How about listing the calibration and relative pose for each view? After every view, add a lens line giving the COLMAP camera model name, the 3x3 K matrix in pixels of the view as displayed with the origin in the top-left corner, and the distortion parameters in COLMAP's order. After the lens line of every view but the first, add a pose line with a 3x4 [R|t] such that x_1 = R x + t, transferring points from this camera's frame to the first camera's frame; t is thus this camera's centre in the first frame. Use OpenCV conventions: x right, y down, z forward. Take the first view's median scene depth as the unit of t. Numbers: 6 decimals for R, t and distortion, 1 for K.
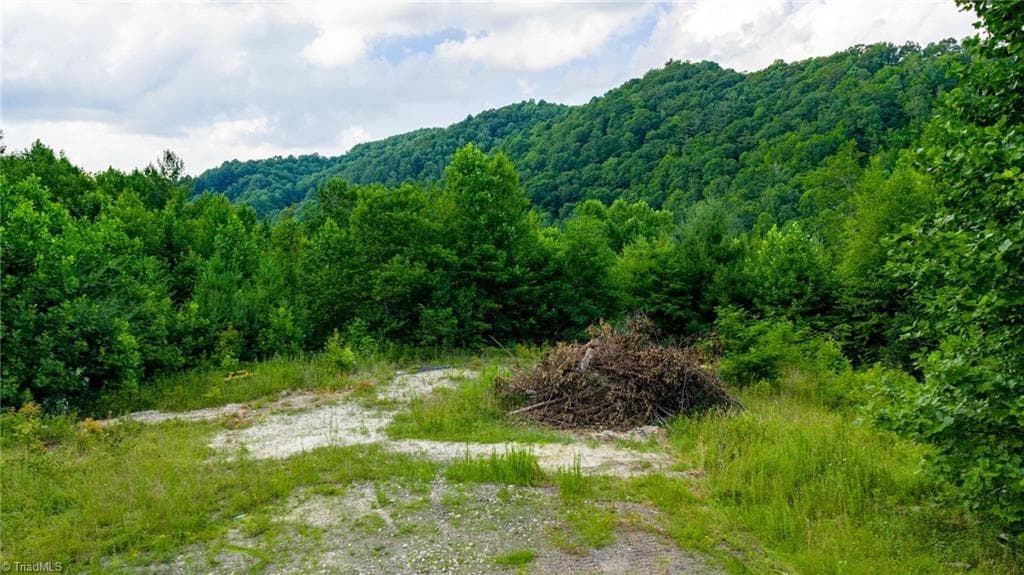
lens RADIAL K [[844.6, 0, 517.8], [0, 844.6, 281.6], [0, 0, 1]] dist [0.021322, -0.039257]
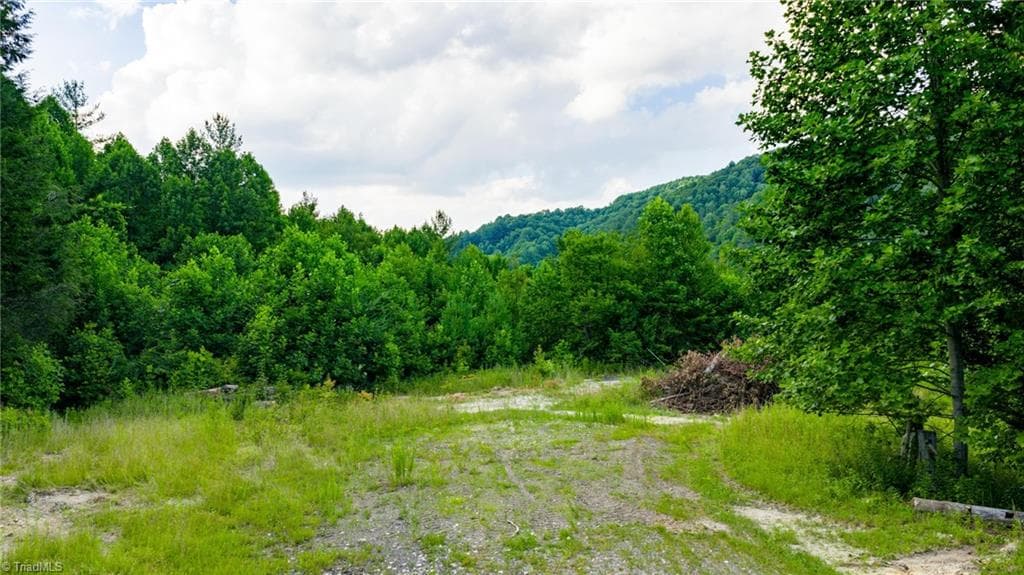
lens RADIAL K [[844.6, 0, 511.2], [0, 844.6, 292.7], [0, 0, 1]] dist [0.021322, -0.039257]
pose [[0.949553, -0.005490, -0.313559, 0.037600], [-0.008550, 0.999022, -0.043385, 0.008088], [0.313491, 0.043878, 0.948577, -0.061792]]
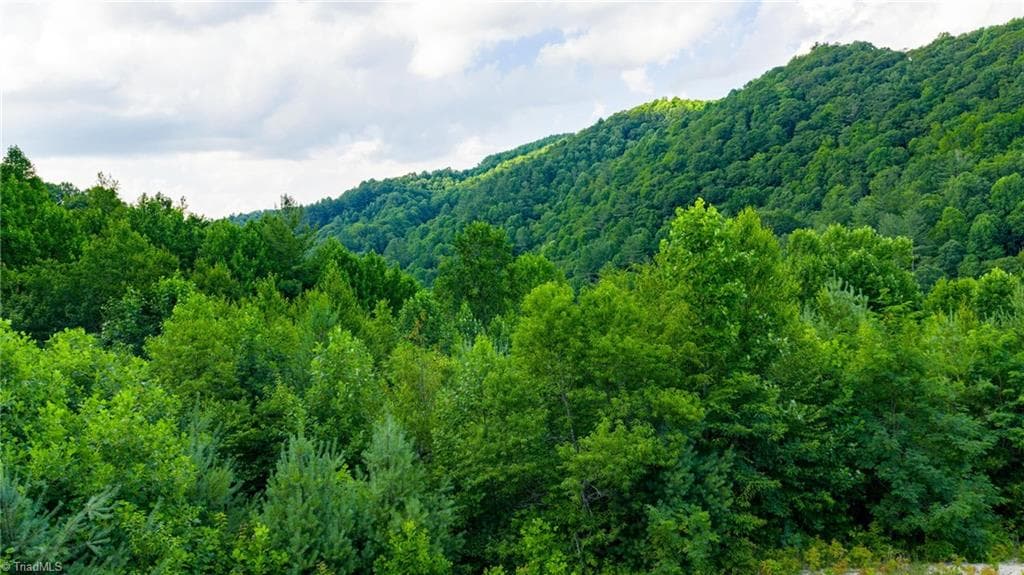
lens RADIAL K [[846.4, 0, 521.9], [0, 846.4, 282.7], [0, 0, 1]] dist [0.010997, -0.030574]
pose [[0.987188, -0.044958, -0.153095, -0.029094], [0.044597, 0.998988, -0.005792, -0.033206], [0.153201, -0.001110, 0.988194, 0.118809]]
